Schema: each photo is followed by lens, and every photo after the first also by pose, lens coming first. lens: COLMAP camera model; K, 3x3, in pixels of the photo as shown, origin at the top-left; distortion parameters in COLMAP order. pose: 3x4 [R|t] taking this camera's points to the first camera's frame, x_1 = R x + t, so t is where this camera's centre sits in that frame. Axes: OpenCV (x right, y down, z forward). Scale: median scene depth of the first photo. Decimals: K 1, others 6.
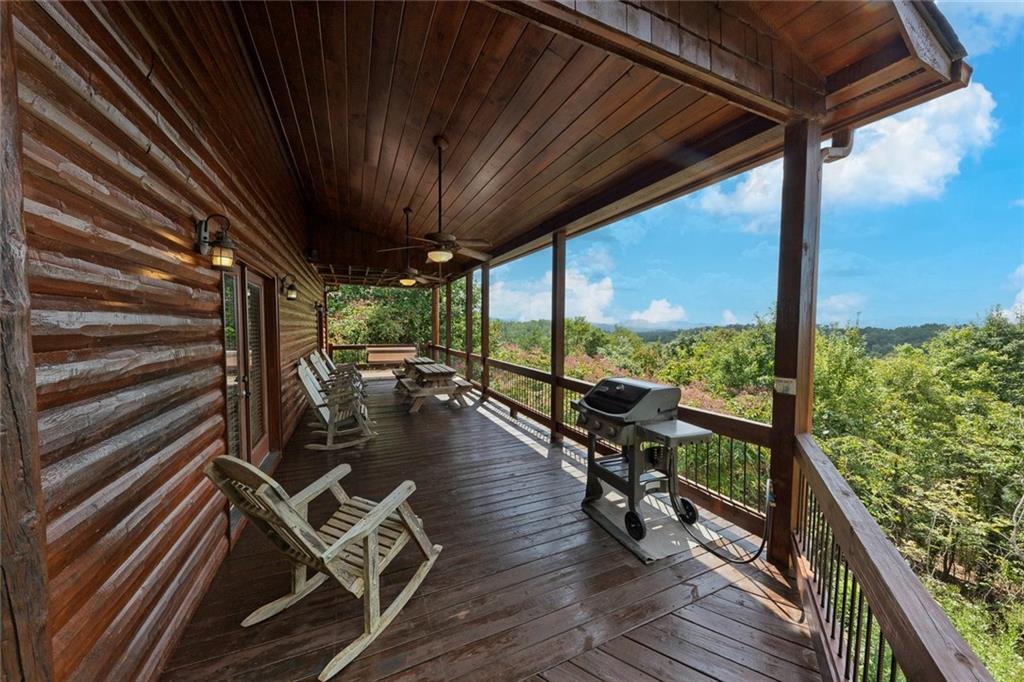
lens RADIAL K [[351.2, 0, 512.0], [0, 351.2, 341.0], [0, 0, 1]] dist [-0.000417, -0.000030]
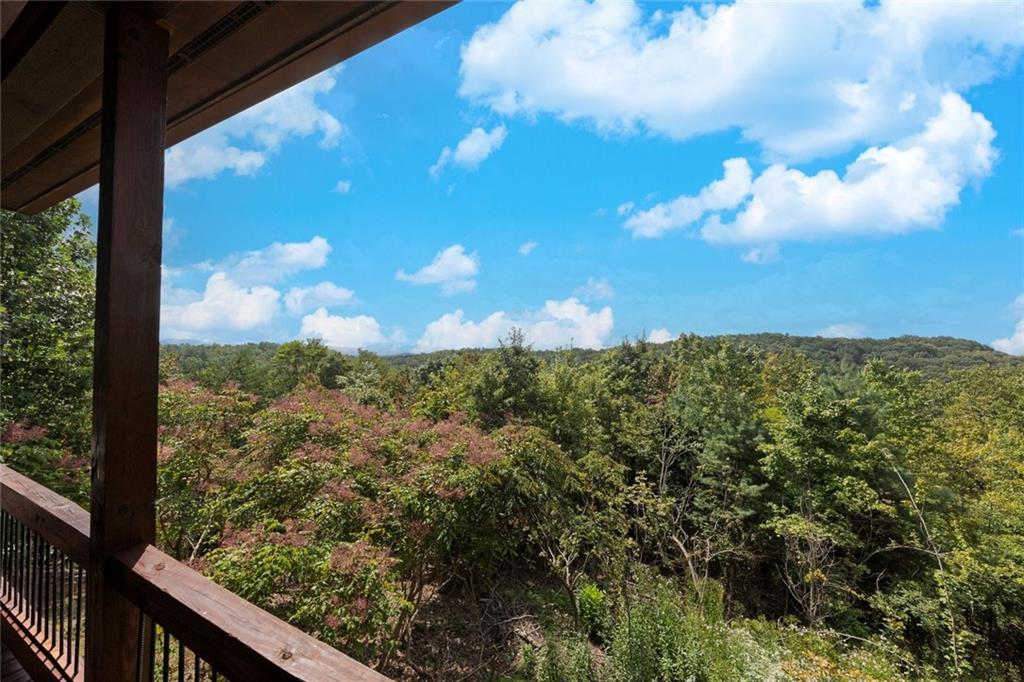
lens RADIAL K [[366.9, 0, 514.8], [0, 366.9, 347.4], [0, 0, 1]] dist [-0.002694, -0.000513]
pose [[0.773259, 0.002591, 0.634085, 0.038352], [0.028479, 0.998841, -0.038812, -0.005659], [-0.633450, 0.048069, 0.772289, 0.124335]]
